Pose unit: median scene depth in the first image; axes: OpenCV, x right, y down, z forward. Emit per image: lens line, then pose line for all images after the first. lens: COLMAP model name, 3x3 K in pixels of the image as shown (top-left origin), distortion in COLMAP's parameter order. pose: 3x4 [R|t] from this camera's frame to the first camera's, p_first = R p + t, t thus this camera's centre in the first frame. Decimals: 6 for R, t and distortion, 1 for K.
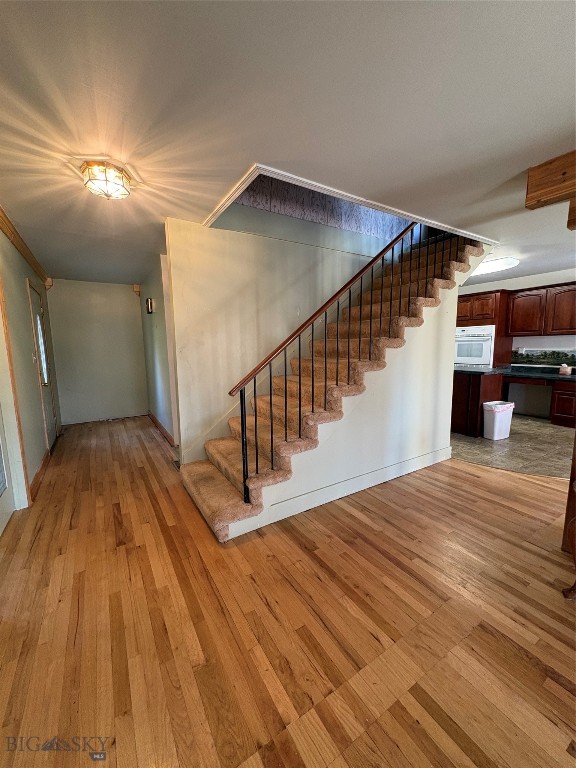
lens RADIAL K [[307.4, 0, 285.6], [0, 307.4, 382.6], [0, 0, 1]] dist [-0.011779, -0.000029]
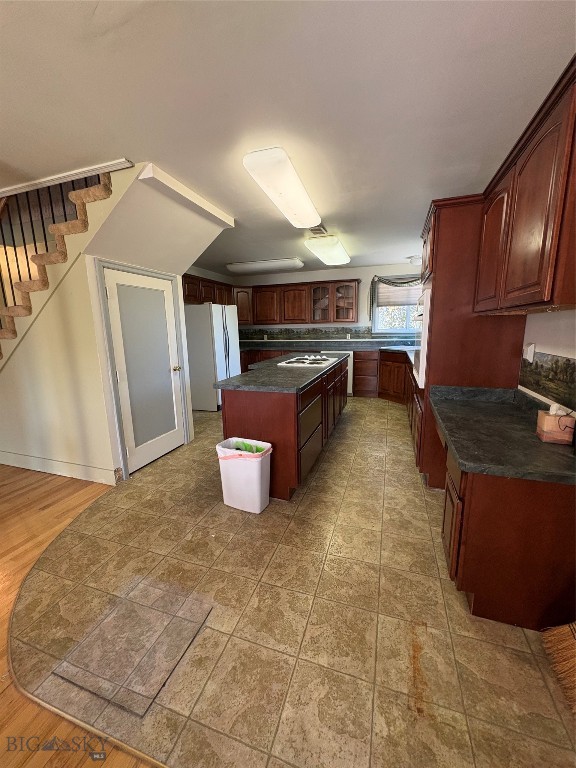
lens RADIAL K [[307.4, 0, 290.0], [0, 307.4, 387.3], [0, 0, 1]] dist [-0.011779, -0.000029]
pose [[0.646359, 0.152753, -0.747587, 0.904740], [-0.090308, 0.988185, 0.123835, -0.088155], [0.757670, -0.012529, 0.652517, 0.557887]]
